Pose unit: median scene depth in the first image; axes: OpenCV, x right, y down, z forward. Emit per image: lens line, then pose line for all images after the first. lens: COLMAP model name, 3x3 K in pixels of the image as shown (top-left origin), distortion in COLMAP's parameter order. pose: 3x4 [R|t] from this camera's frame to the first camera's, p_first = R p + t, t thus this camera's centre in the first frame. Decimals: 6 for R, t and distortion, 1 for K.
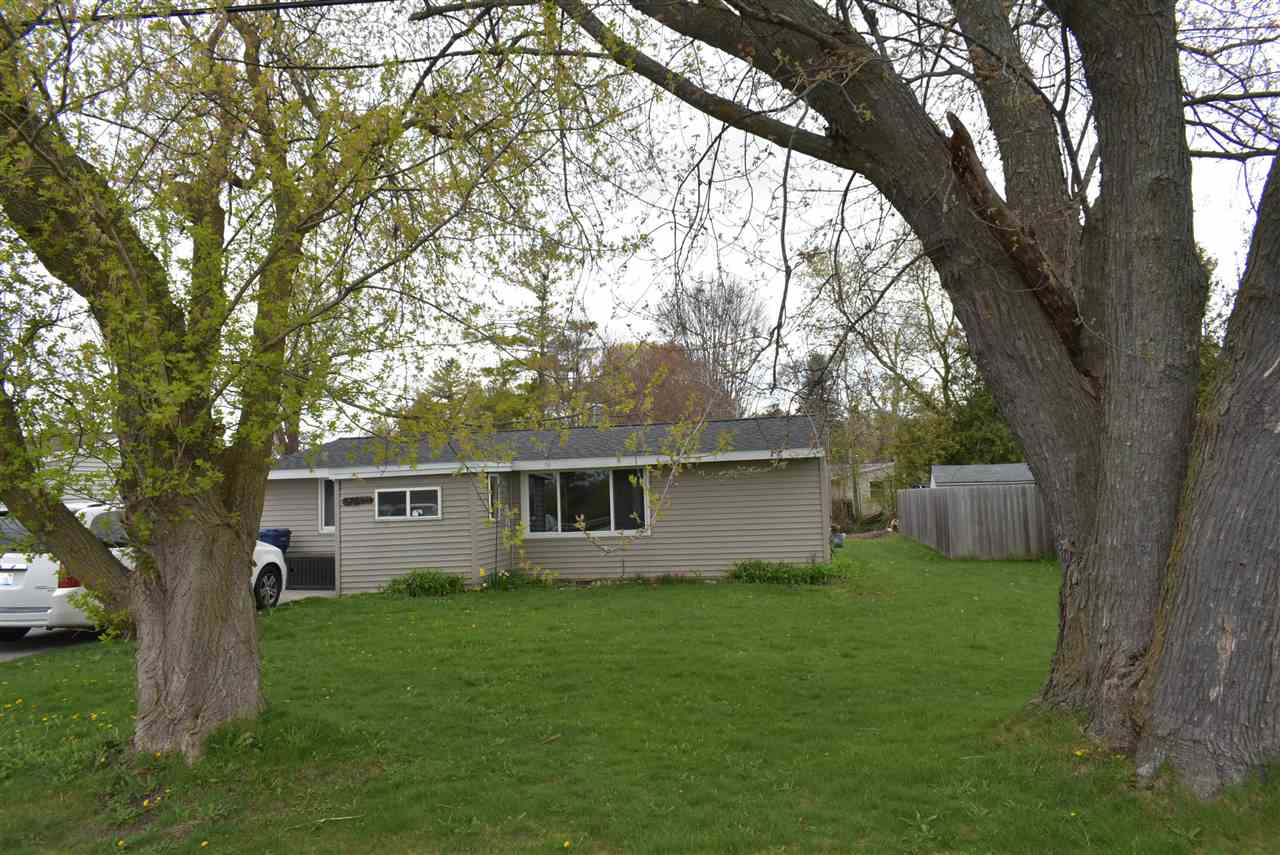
lens RADIAL K [[994.9, 0, 639.7], [0, 994.9, 430.9], [0, 0, 1]] dist [0.002498, 0.003365]
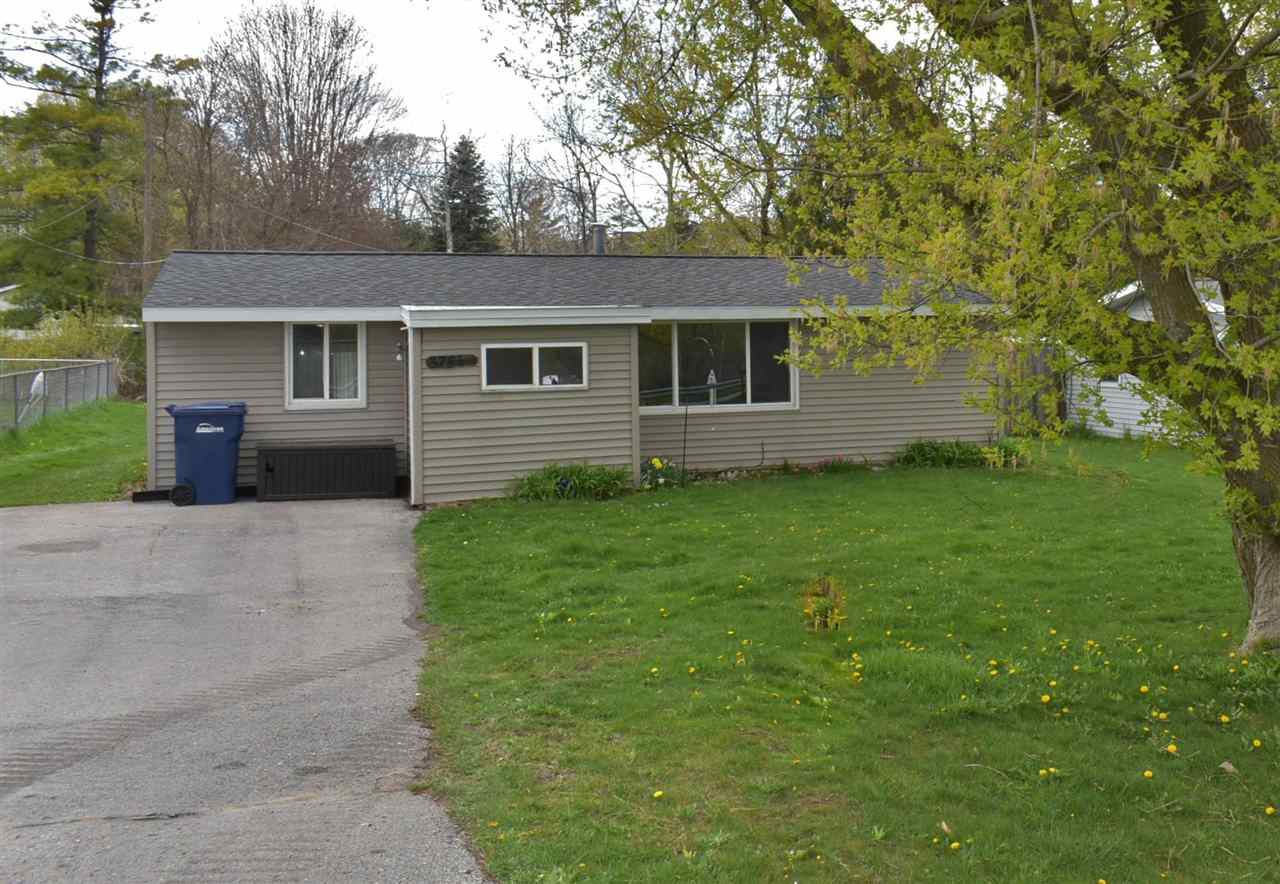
lens RADIAL K [[1565.5, 0, 640.0], [0, 1565.5, 439.3], [0, 0, 1]] dist [-0.022688, 0.000000]
pose [[0.827183, -0.017989, 0.561644, -0.768256], [-0.054146, 0.992285, 0.111528, -0.000558], [-0.559318, -0.122665, 0.819828, 0.077084]]
